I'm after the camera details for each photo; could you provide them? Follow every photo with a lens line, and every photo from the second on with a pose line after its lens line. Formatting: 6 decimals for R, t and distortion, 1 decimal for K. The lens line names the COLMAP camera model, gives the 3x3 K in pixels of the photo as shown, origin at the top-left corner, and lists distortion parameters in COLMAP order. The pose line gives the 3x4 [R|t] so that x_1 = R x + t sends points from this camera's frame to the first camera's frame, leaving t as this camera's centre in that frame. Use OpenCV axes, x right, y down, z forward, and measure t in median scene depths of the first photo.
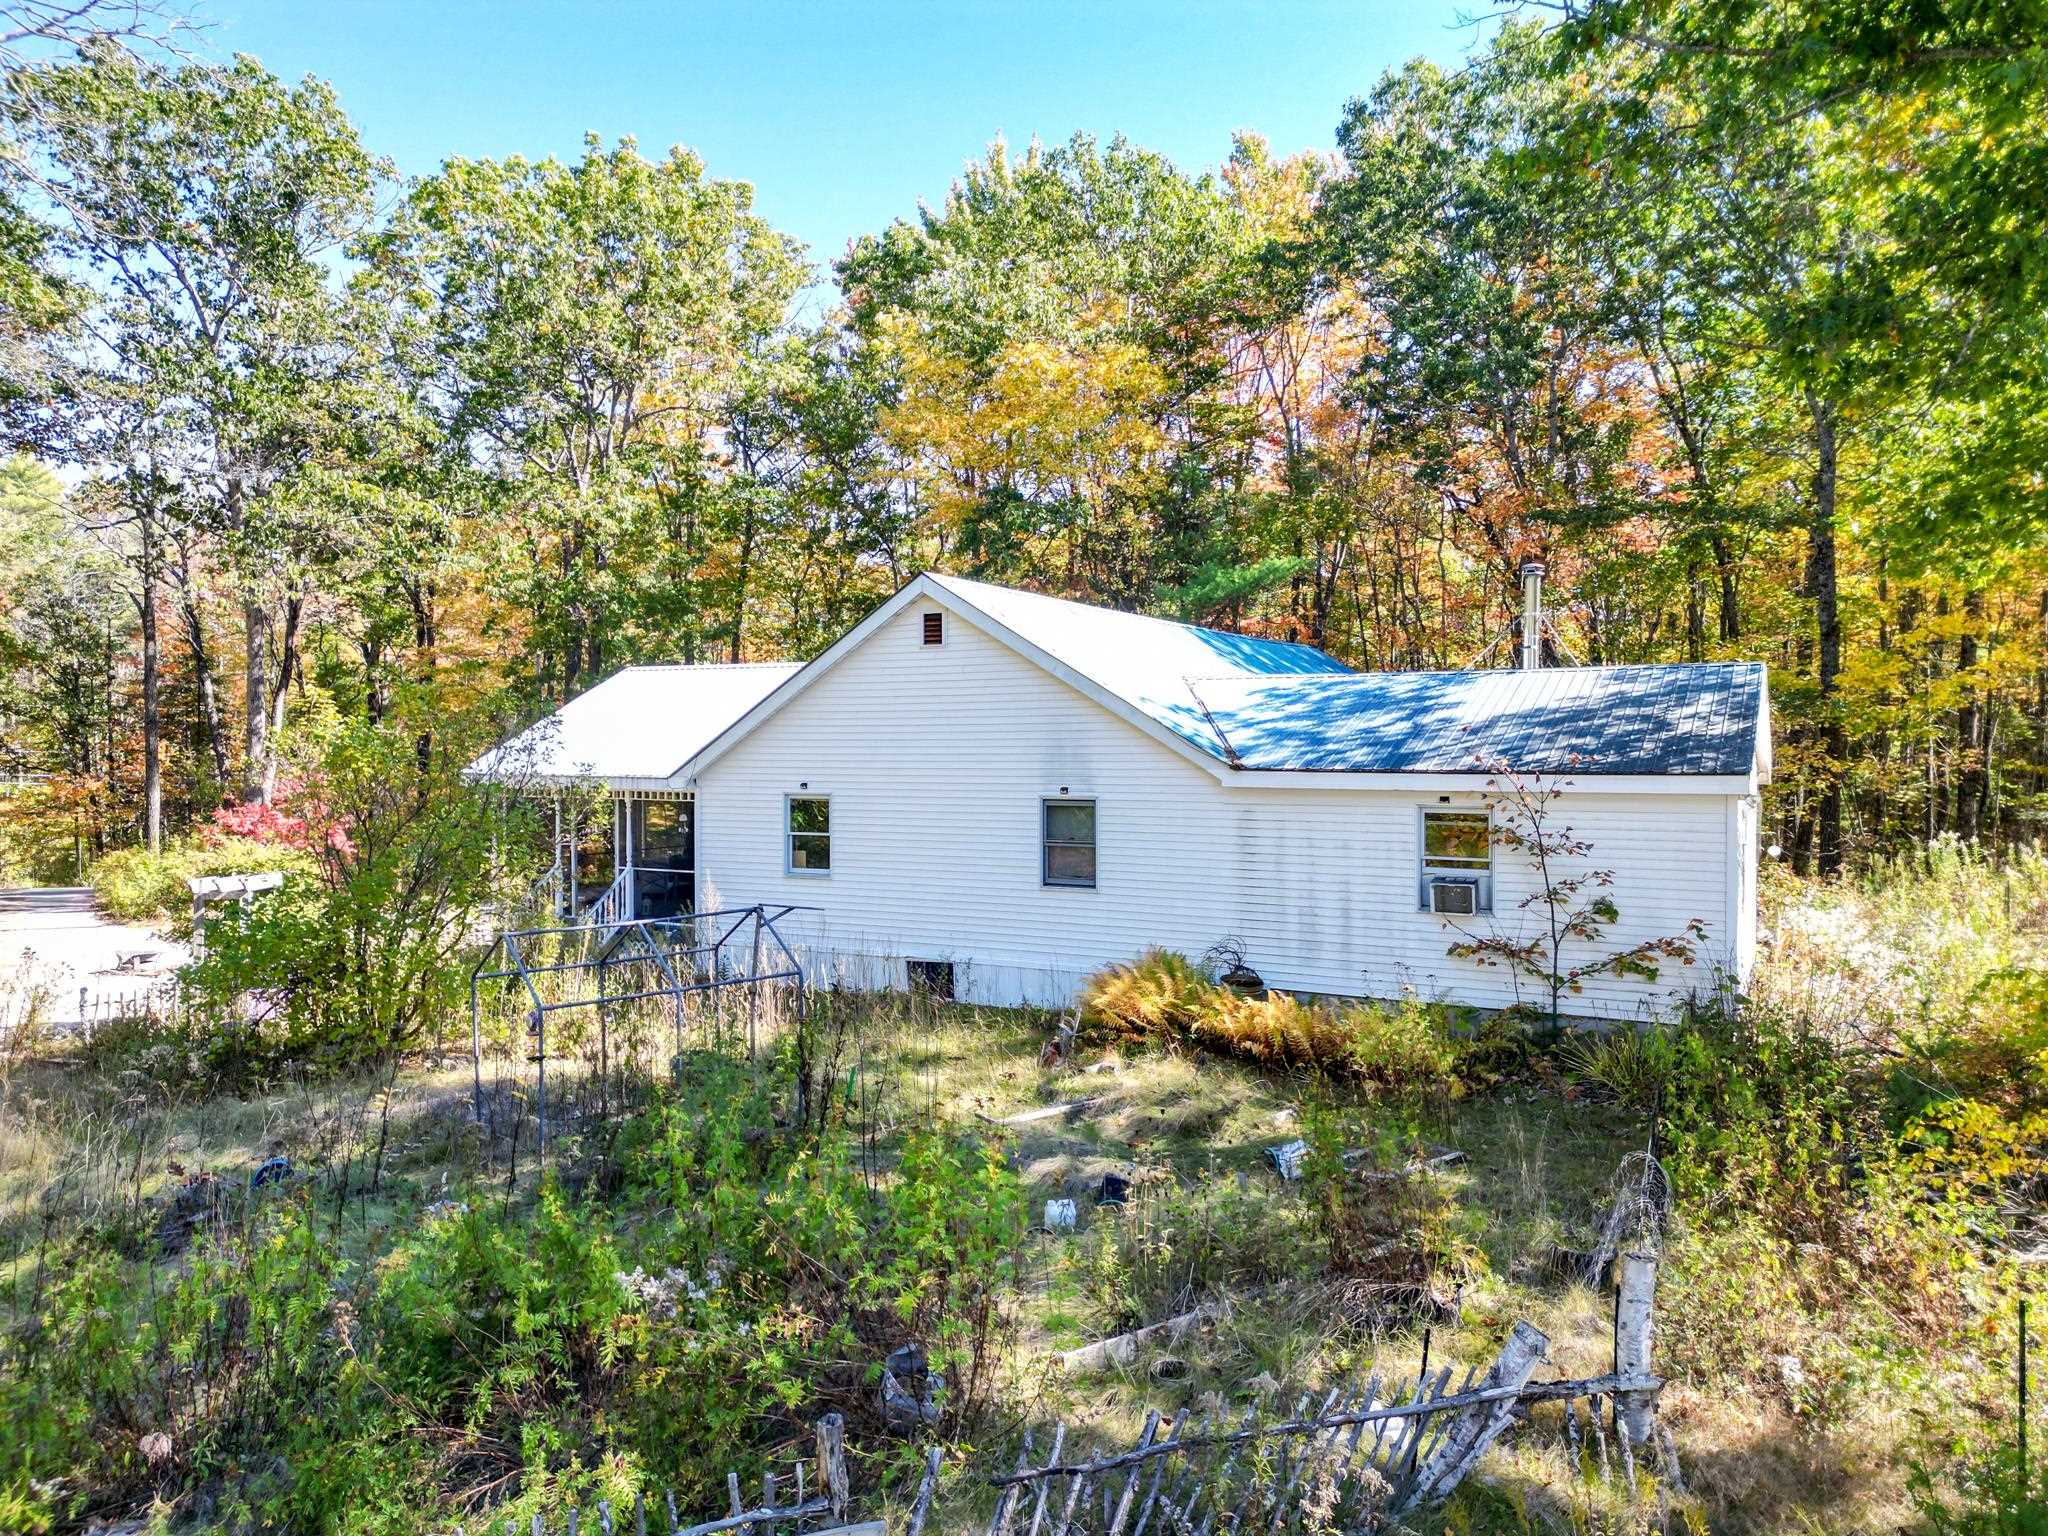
lens RADIAL K [[1465.6, 0, 1020.1], [0, 1465.6, 765.2], [0, 0, 1]] dist [0.021637, -0.027412]
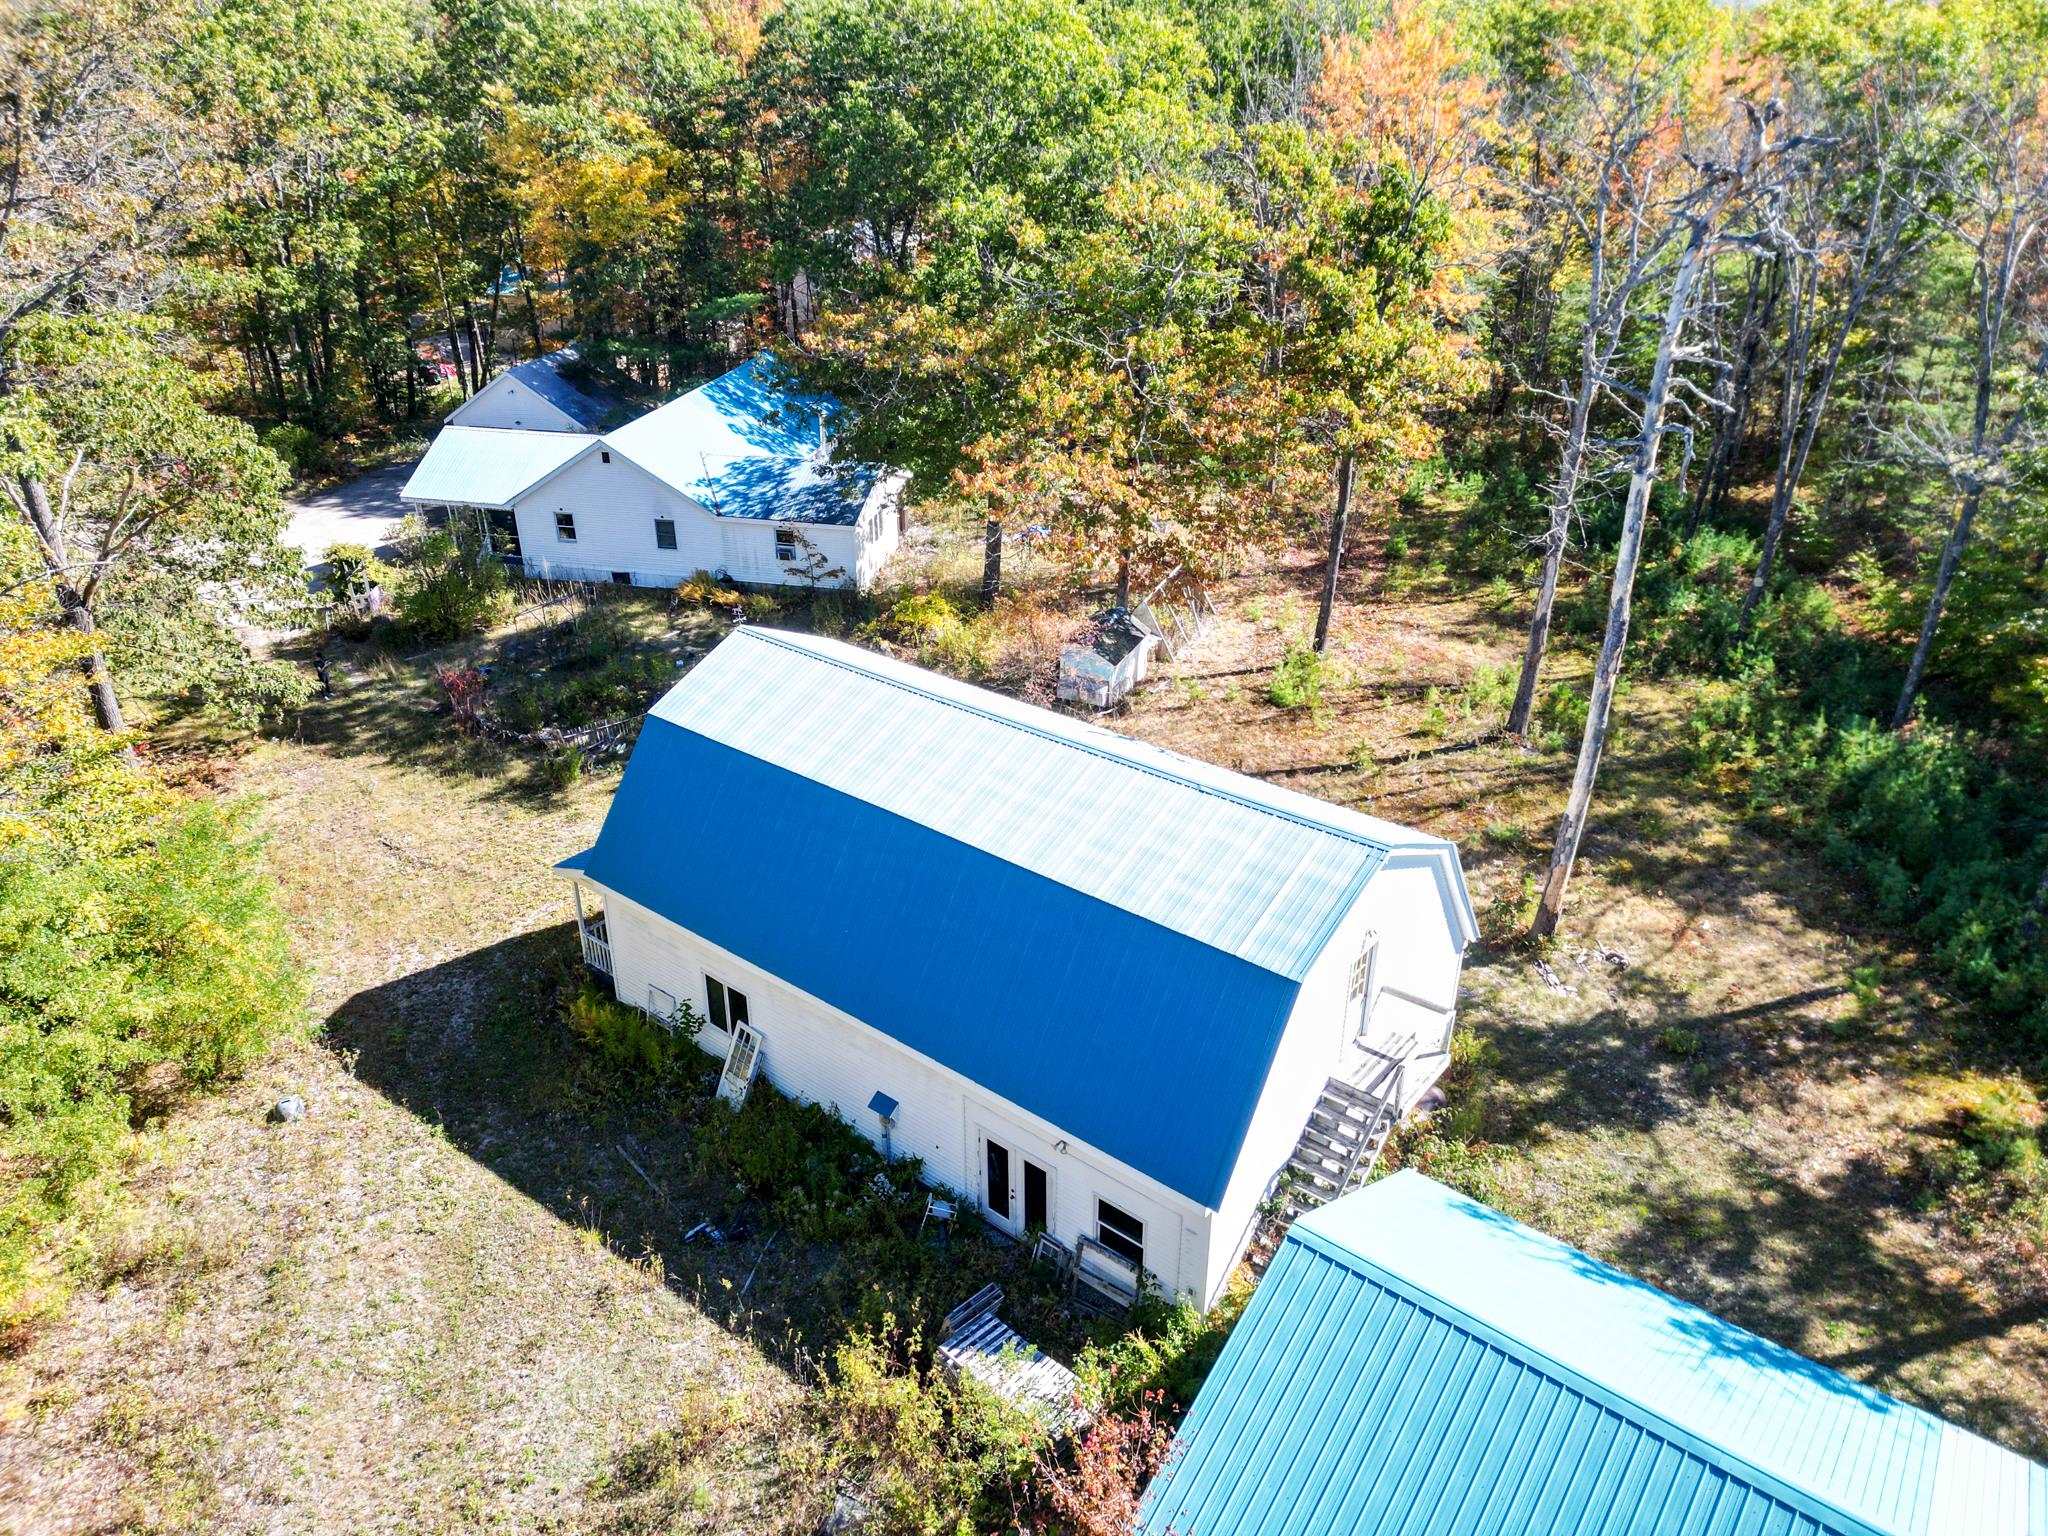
lens RADIAL K [[1465.6, 0, 1023.6], [0, 1465.6, 764.4], [0, 0, 1]] dist [0.021637, -0.027412]
pose [[0.955879, -0.119507, 0.268351, -0.145615], [-0.002864, 0.909673, 0.415314, -0.866765], [-0.293745, -0.397759, 0.869196, -2.273125]]
